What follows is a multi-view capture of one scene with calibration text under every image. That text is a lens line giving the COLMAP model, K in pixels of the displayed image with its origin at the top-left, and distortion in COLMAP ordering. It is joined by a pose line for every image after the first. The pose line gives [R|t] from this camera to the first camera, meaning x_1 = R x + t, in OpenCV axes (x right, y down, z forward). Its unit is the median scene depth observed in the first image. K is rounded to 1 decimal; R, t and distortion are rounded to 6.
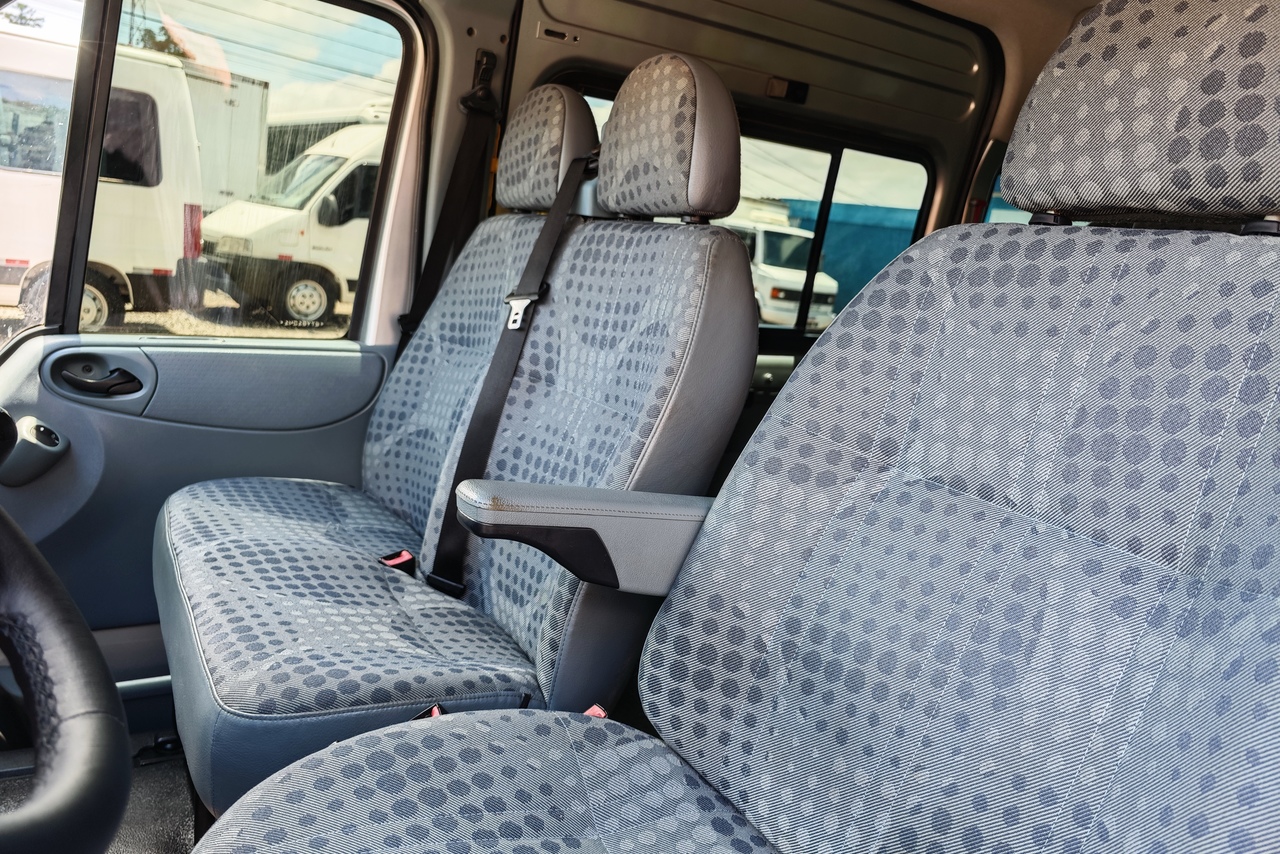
lens RADIAL K [[873.2, 0, 638.4], [0, 873.2, 436.0], [0, 0, 1]] dist [0.022611, -0.030777]
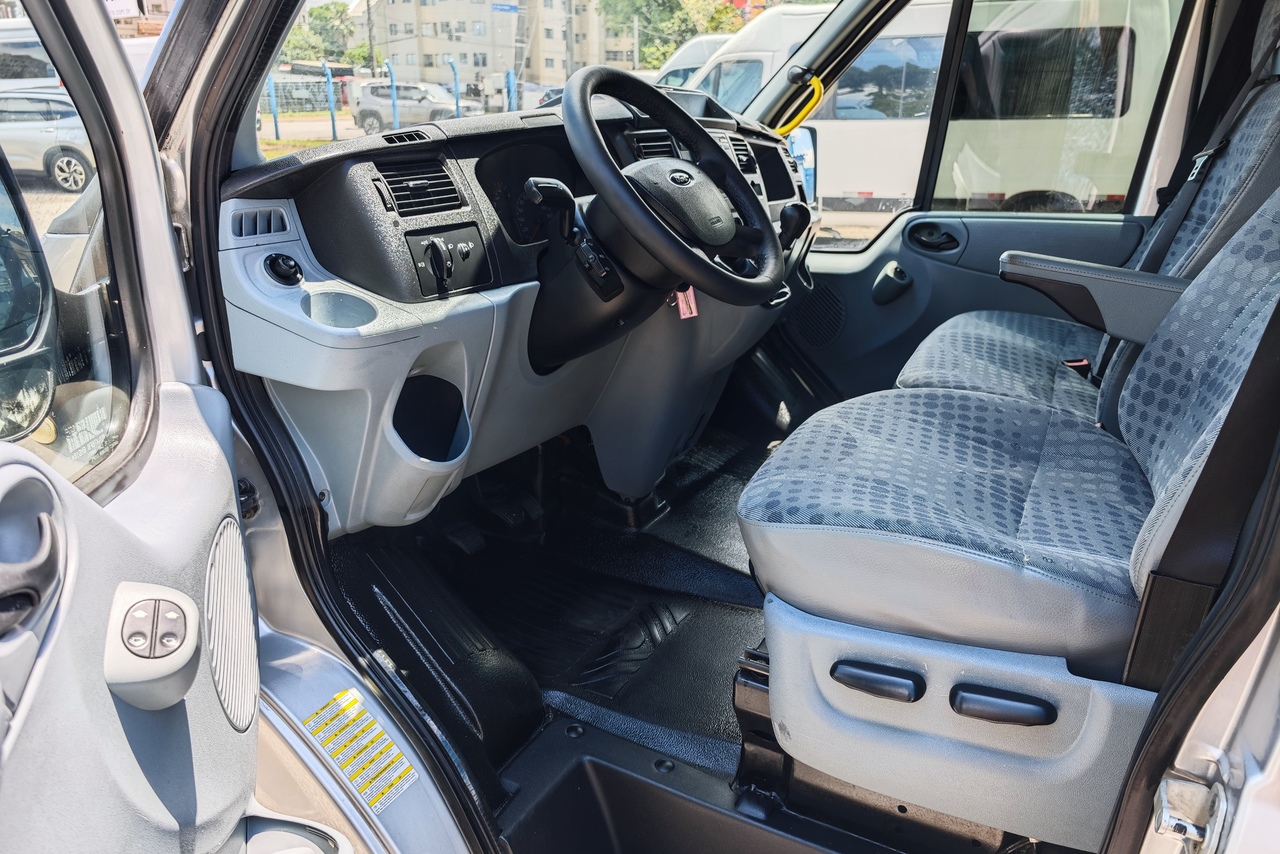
lens RADIAL K [[873.2, 0, 638.4], [0, 873.2, 436.0], [0, 0, 1]] dist [0.022611, -0.030777]
pose [[0.516019, 0.168726, -0.839795, 0.855196], [-0.114709, 0.985189, 0.127454, 0.251638], [0.848861, 0.030564, 0.527731, -0.460845]]
